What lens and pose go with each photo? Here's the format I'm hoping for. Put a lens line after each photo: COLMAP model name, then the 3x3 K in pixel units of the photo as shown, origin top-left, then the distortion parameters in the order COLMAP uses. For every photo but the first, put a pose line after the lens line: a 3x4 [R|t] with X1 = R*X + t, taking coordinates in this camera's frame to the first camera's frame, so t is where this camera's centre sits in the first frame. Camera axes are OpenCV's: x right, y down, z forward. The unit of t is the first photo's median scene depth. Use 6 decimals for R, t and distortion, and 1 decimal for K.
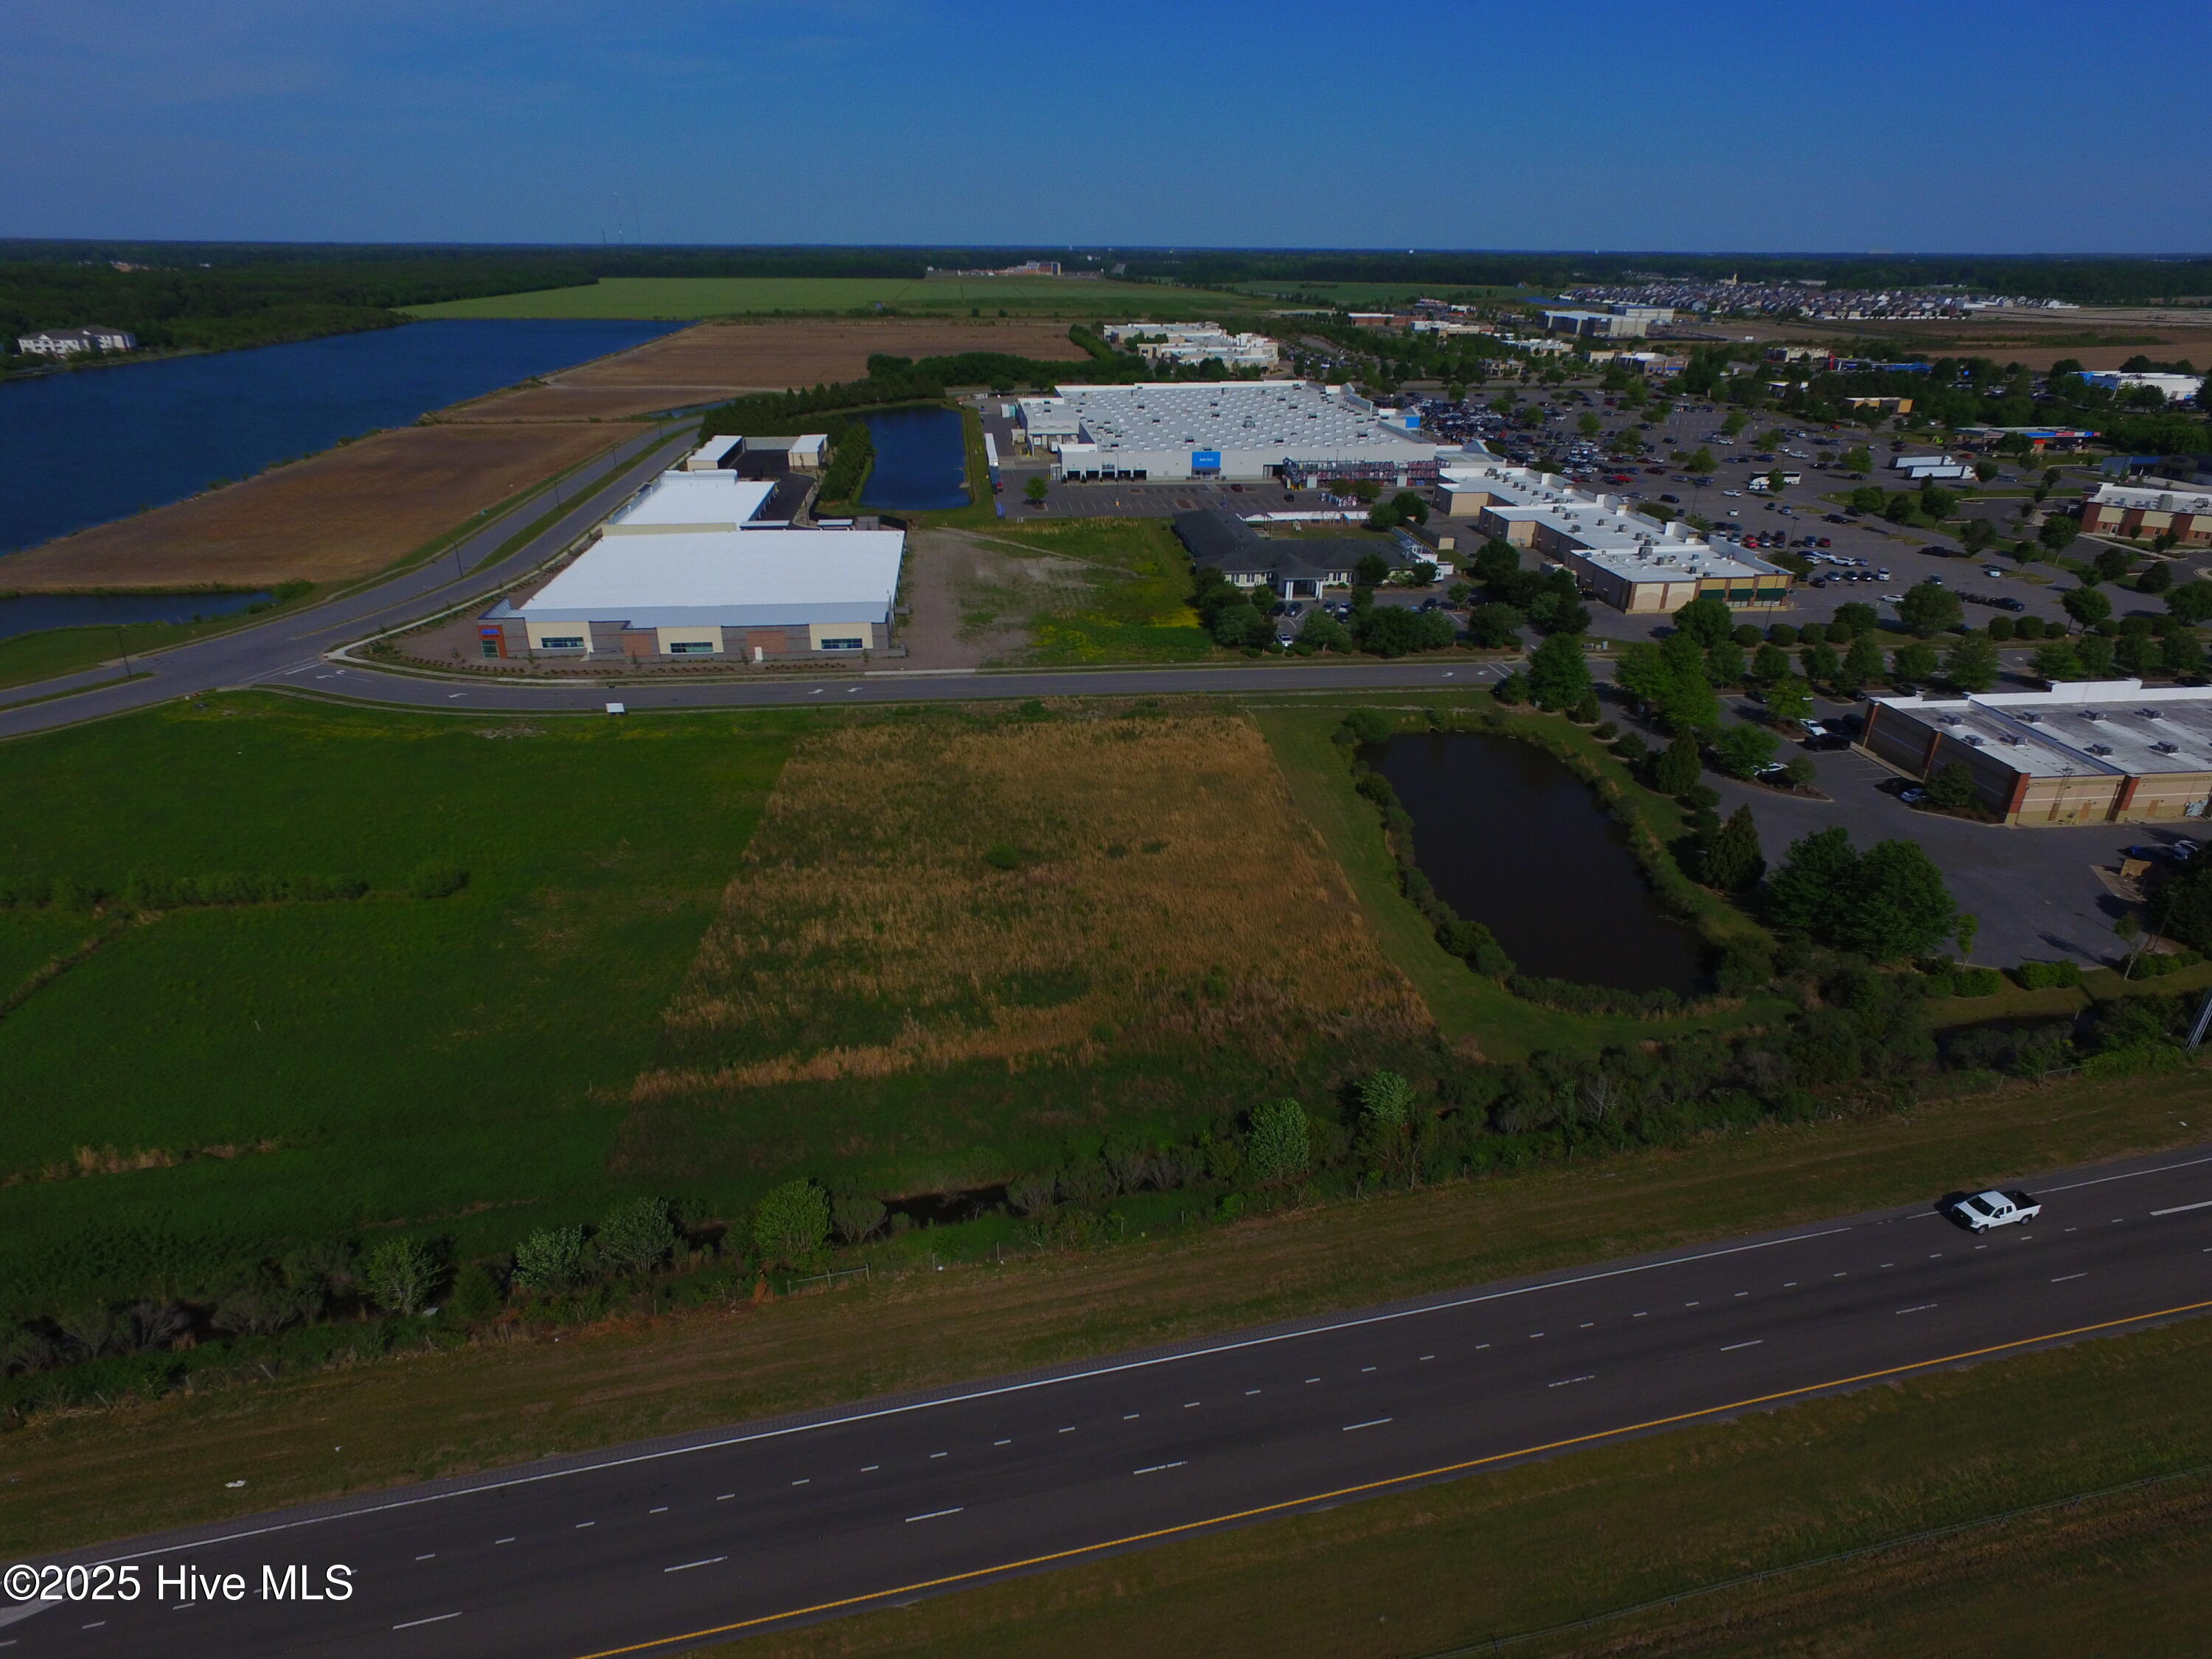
lens RADIAL K [[1281.7, 0, 1100.2], [0, 1281.7, 821.1], [0, 0, 1]] dist [-0.012123, 0.015875]
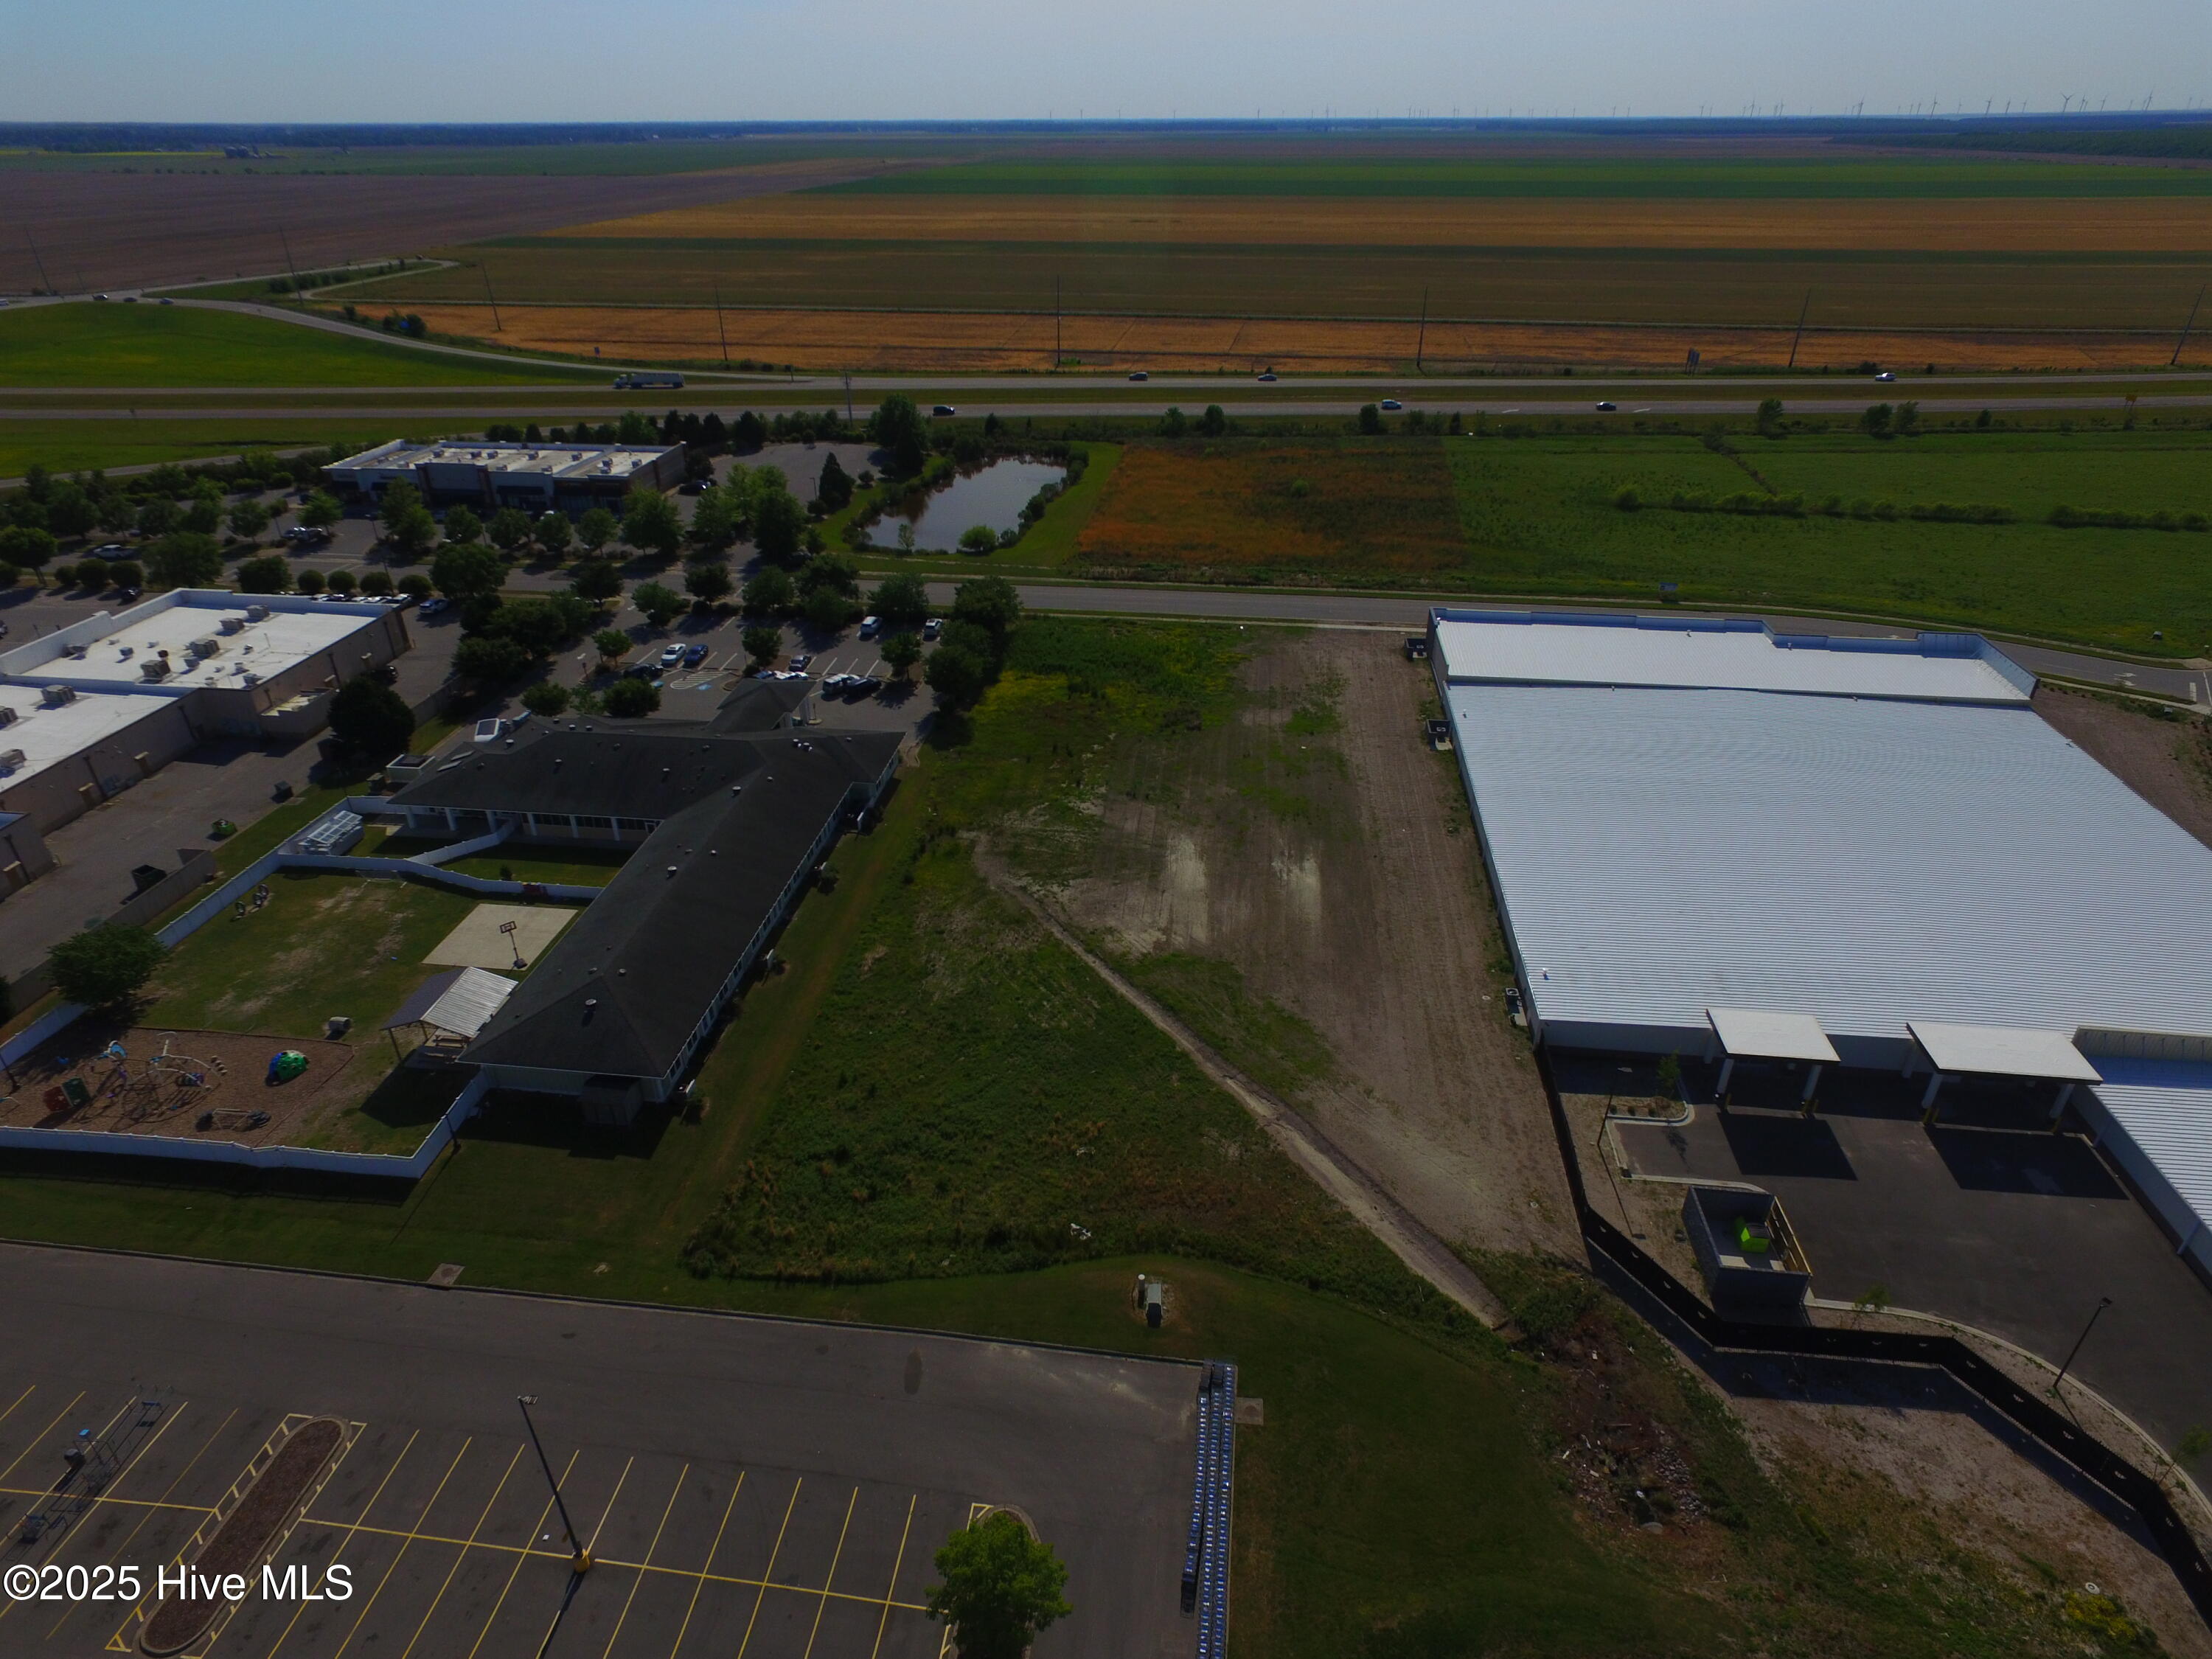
lens RADIAL K [[1277.8, 0, 1098.8], [0, 1277.8, 831.5], [0, 0, 1]] dist [-0.005027, 0.000314]
pose [[-0.973932, -0.112729, 0.196846, -0.100304], [0.092430, 0.595253, 0.798204, -0.531624], [-0.207154, 0.795591, -0.569317, 1.172956]]
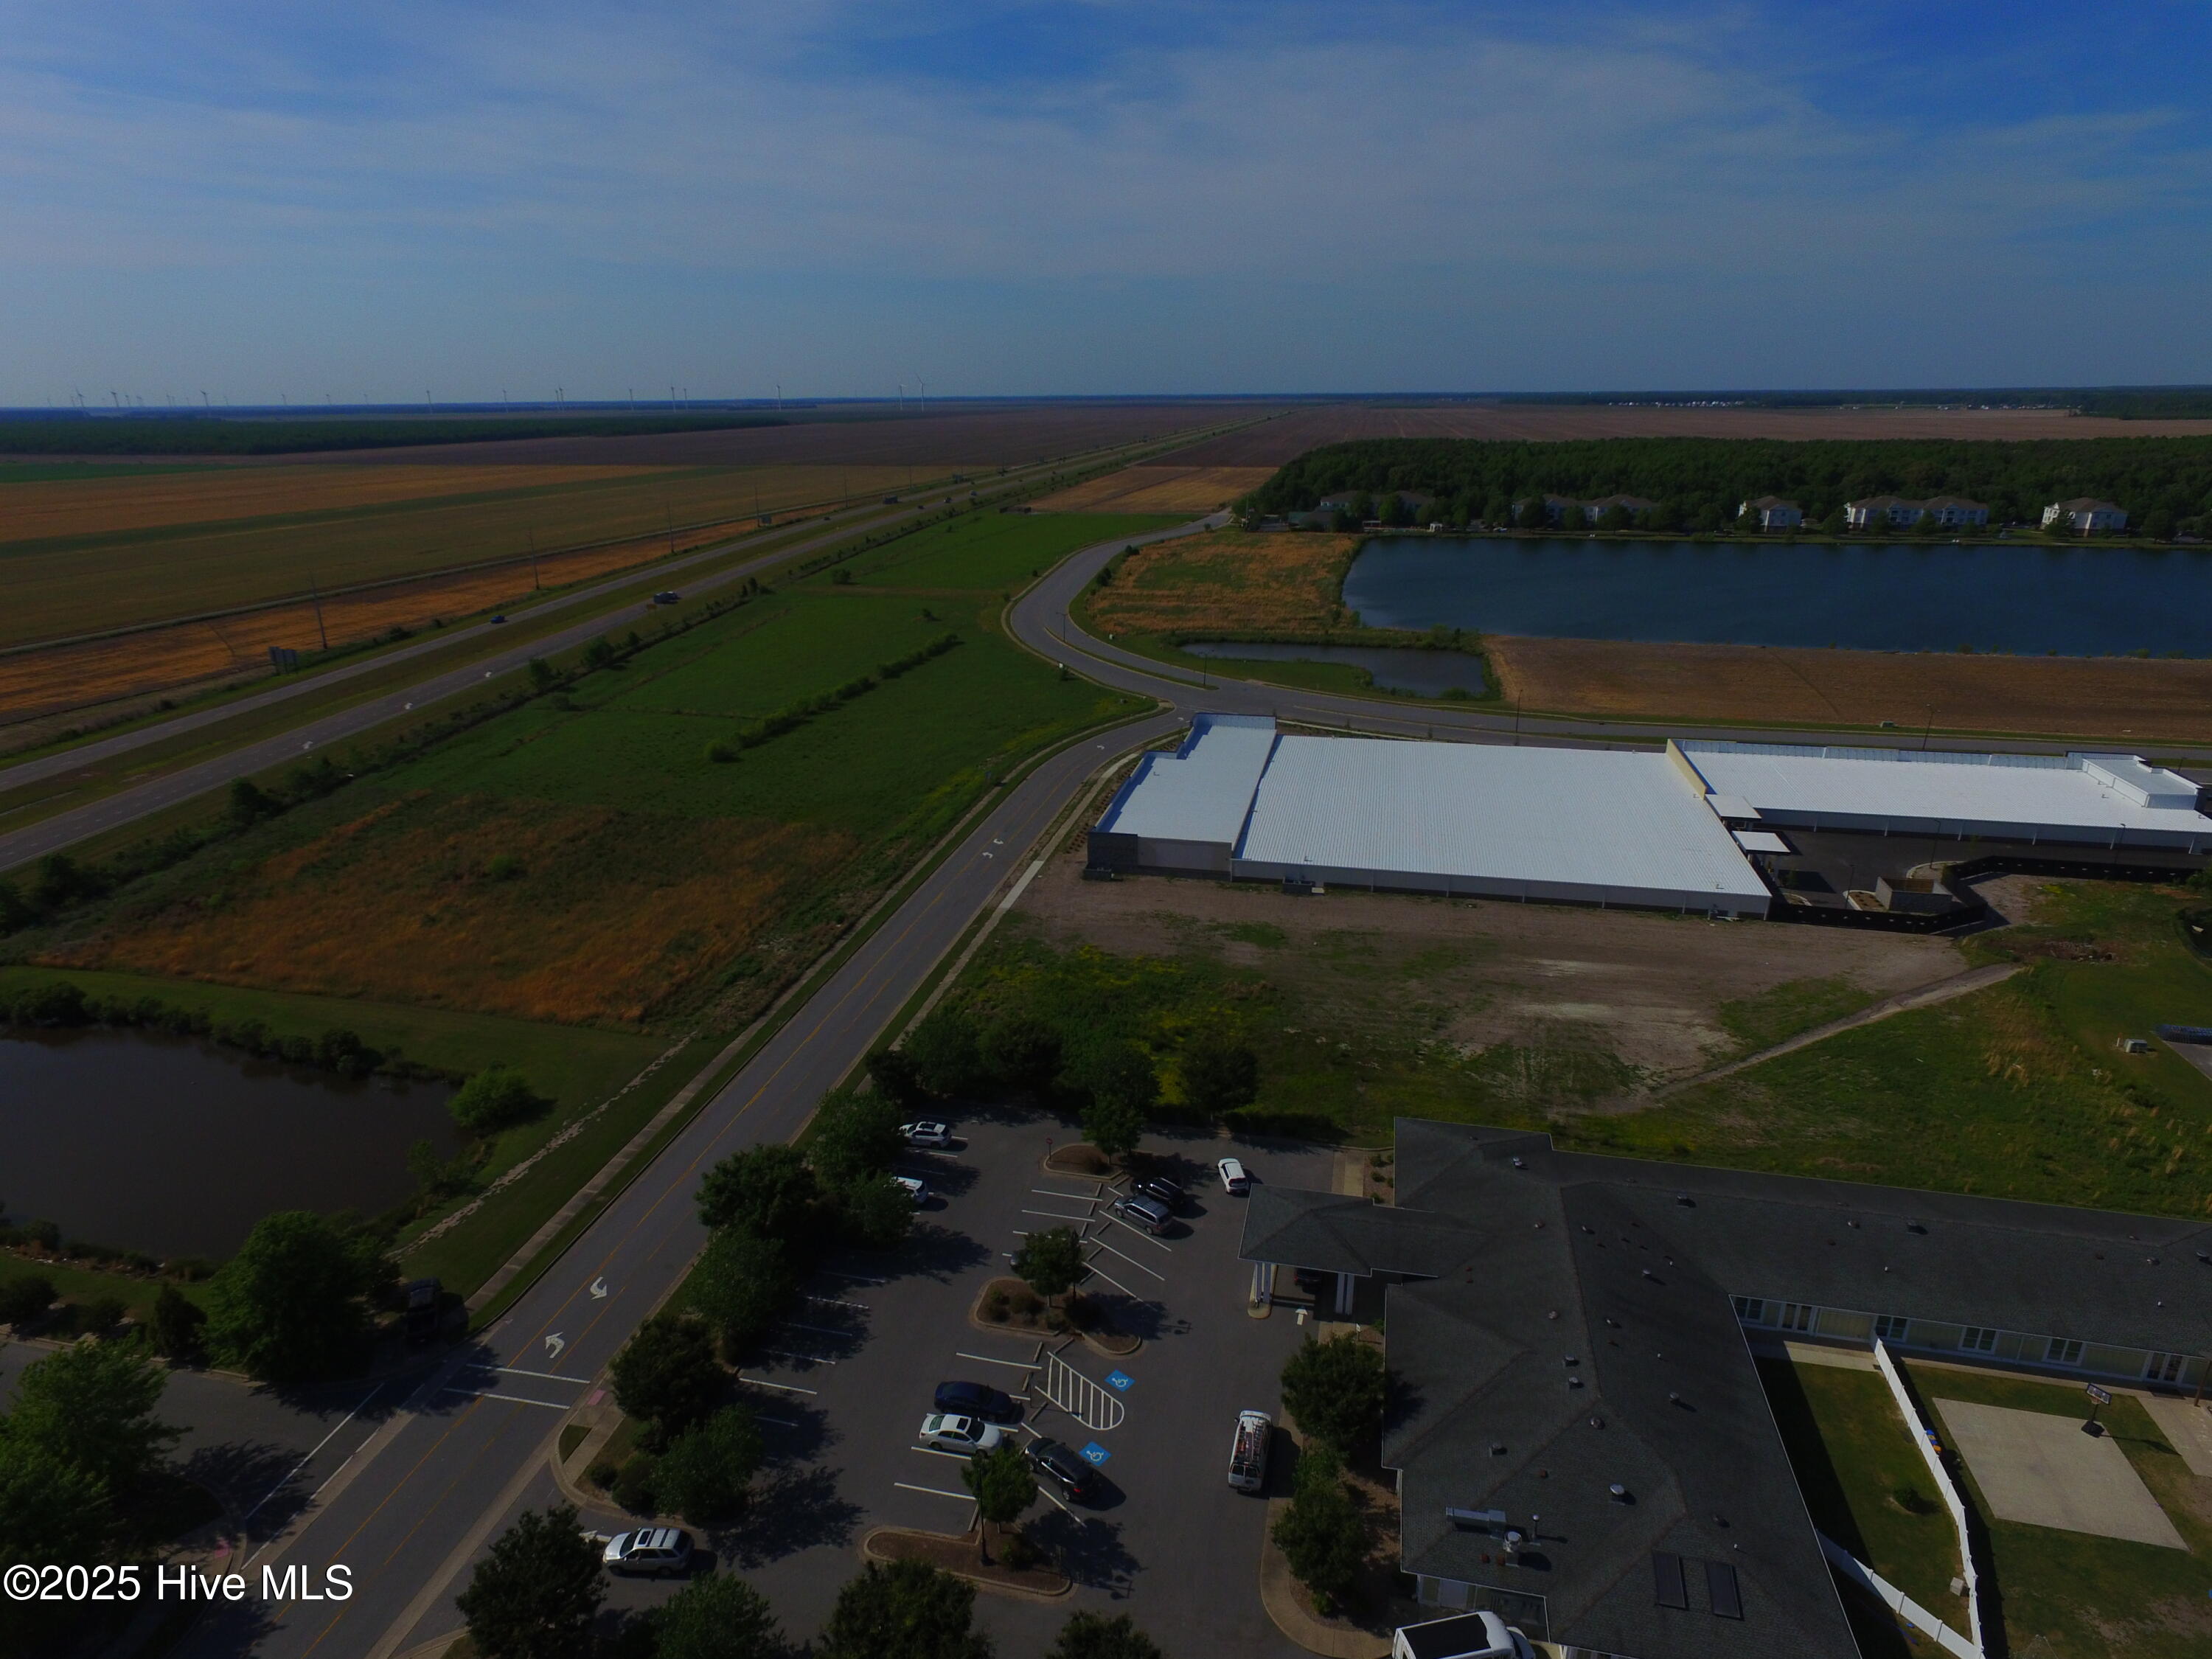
lens RADIAL K [[1281.7, 0, 1100.2], [0, 1281.7, 821.1], [0, 0, 1]] dist [-0.012123, 0.015875]
pose [[-0.320797, 0.298980, -0.898721, 0.411911], [-0.384696, 0.825950, 0.412087, -0.365044], [0.865505, 0.477931, -0.149946, 0.819745]]
